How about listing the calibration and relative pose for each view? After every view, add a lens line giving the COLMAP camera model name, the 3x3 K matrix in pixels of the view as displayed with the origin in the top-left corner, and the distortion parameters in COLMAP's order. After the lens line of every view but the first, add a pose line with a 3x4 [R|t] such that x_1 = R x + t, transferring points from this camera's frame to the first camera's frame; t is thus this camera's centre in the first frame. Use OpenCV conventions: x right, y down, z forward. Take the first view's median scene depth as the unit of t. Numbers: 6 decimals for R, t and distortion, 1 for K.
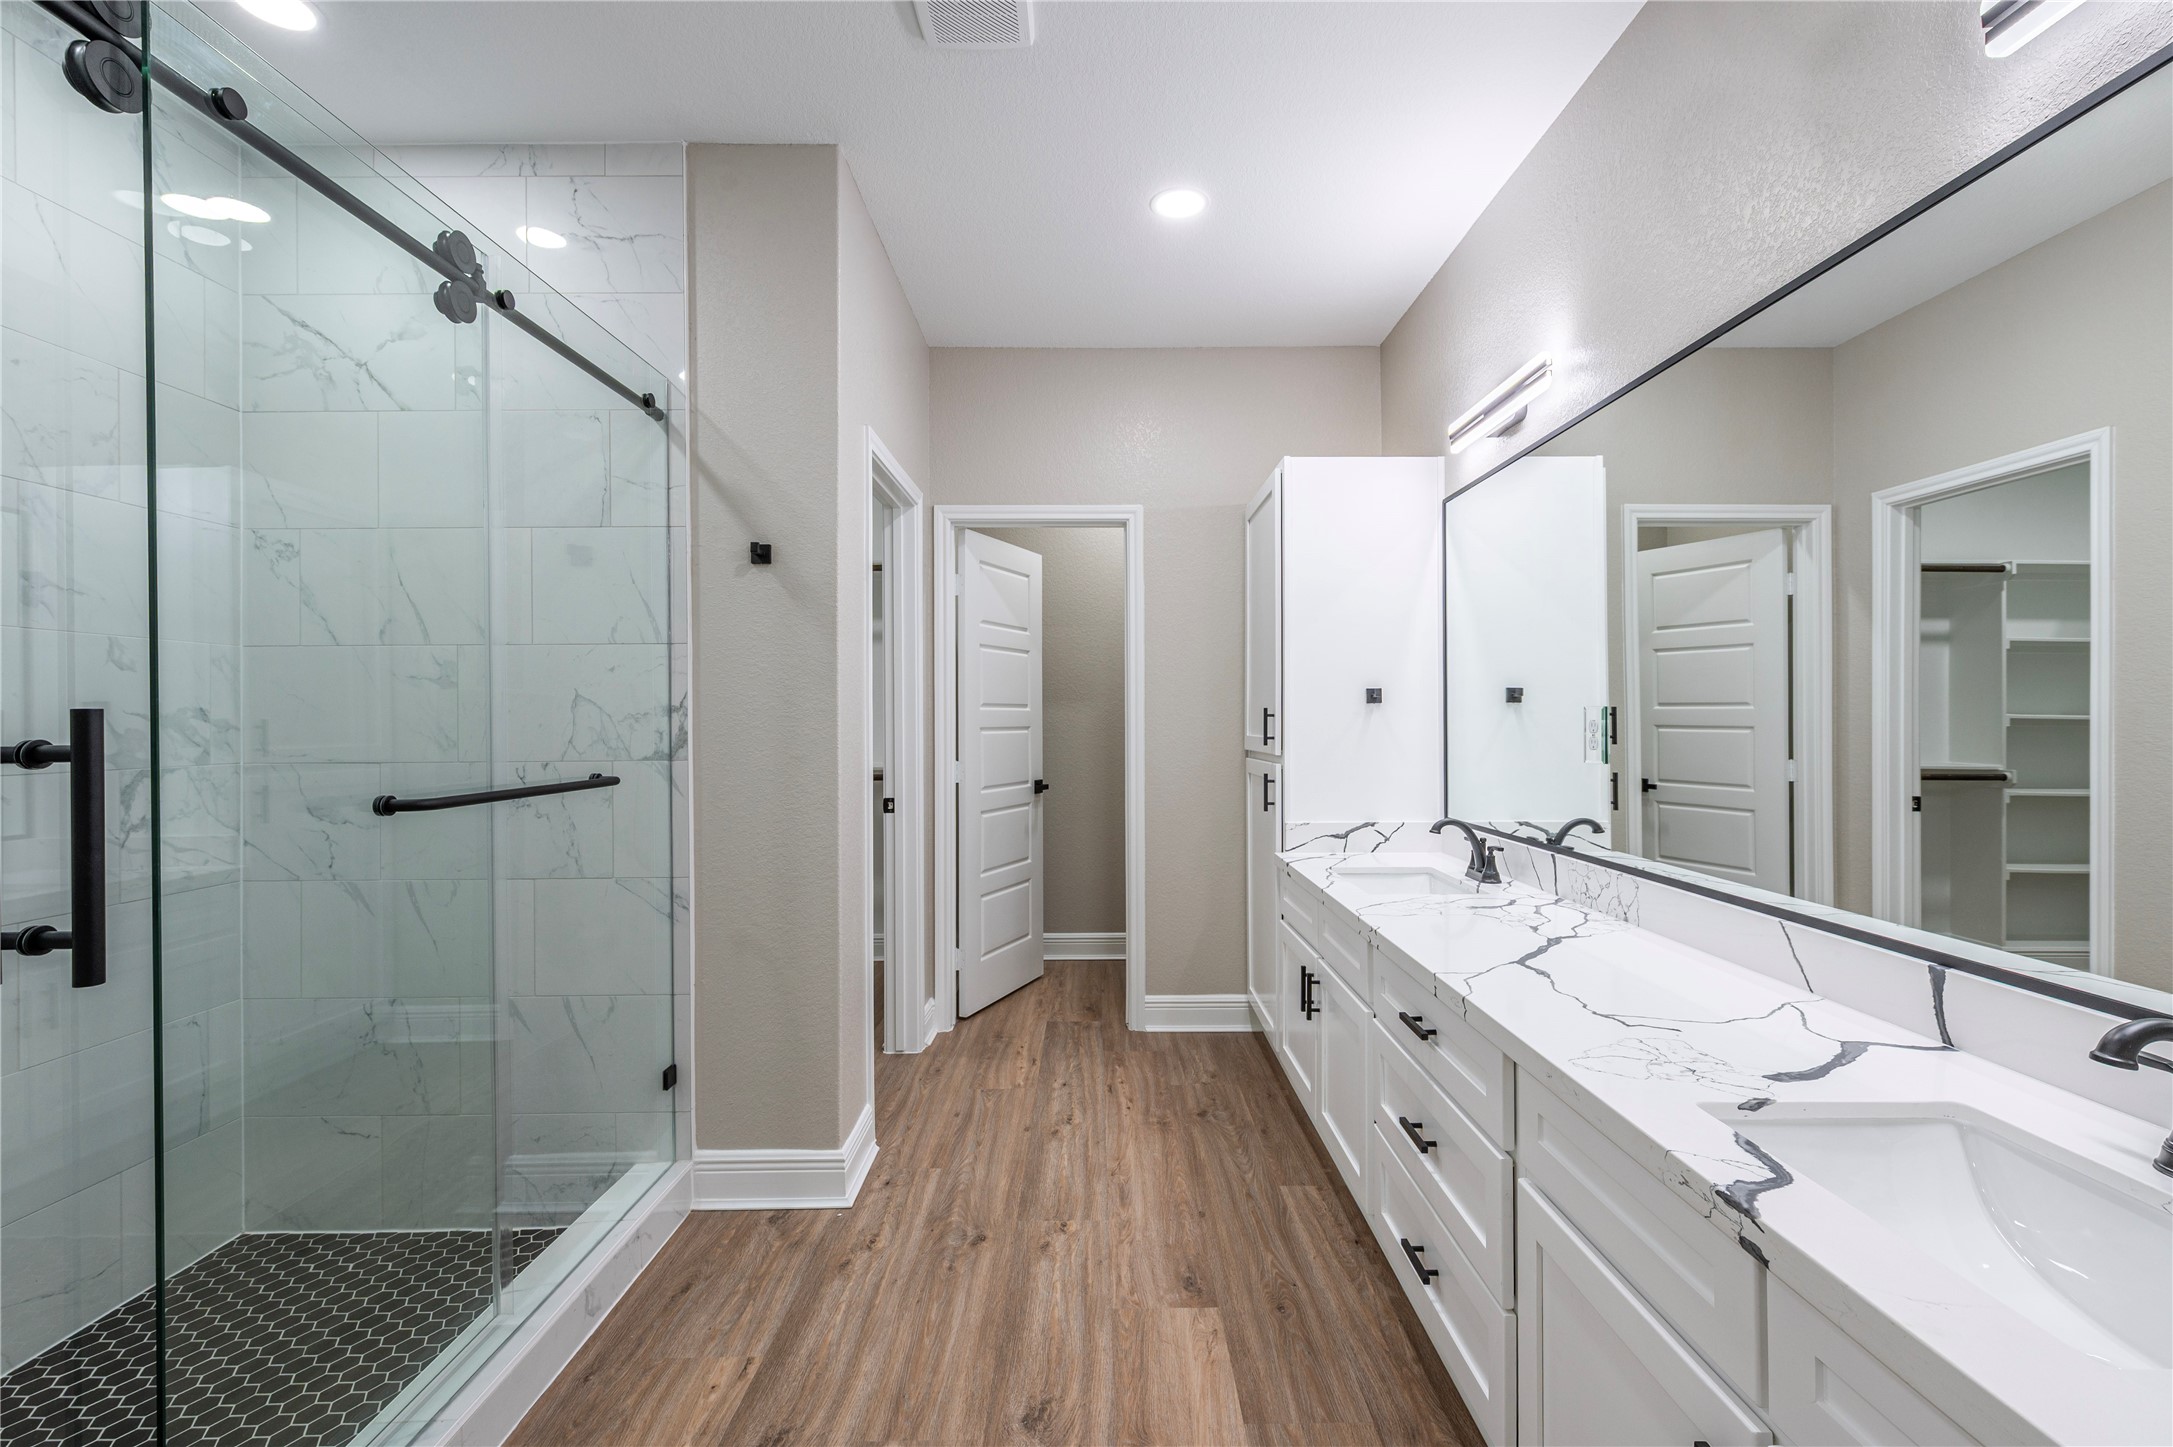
lens RADIAL K [[940.2, 0, 1090.1], [0, 940.2, 723.4], [0, 0, 1]] dist [-0.003393, -0.000908]
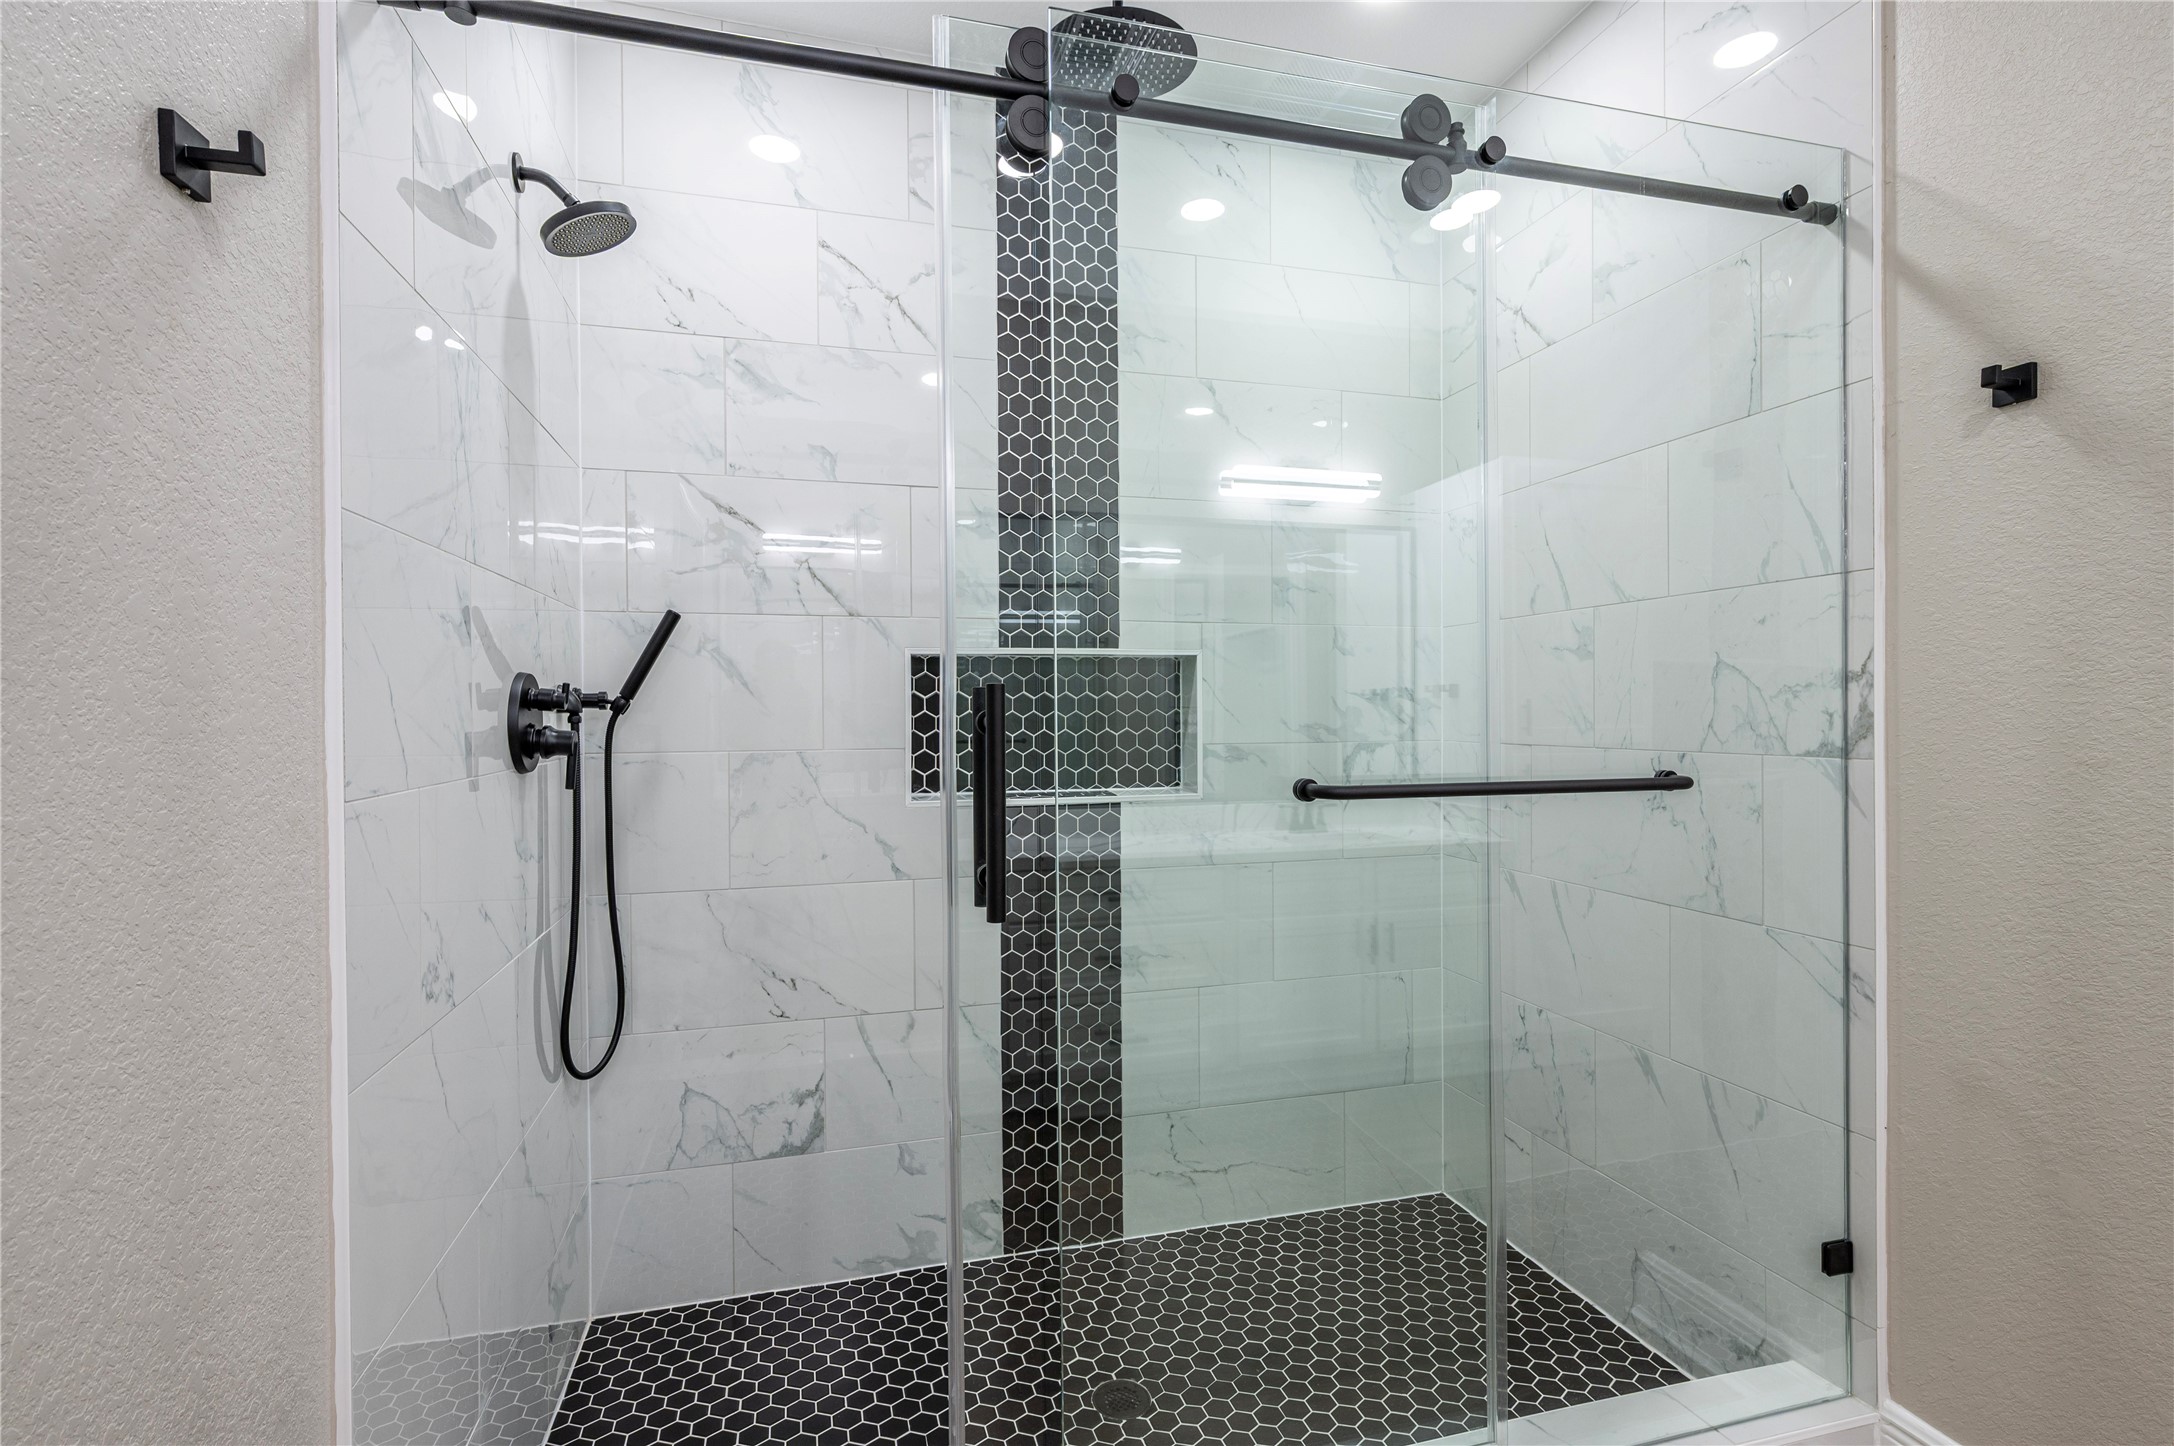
lens RADIAL K [[1015.3, 0, 1089.7], [0, 1015.3, 721.5], [0, 0, 1]] dist [0.002045, -0.000132]
pose [[0.266292, 0.013694, -0.963795, 0.074933], [-0.000486, 0.999901, 0.014072, 0.005570], [0.963892, -0.003279, 0.266272, 0.329811]]
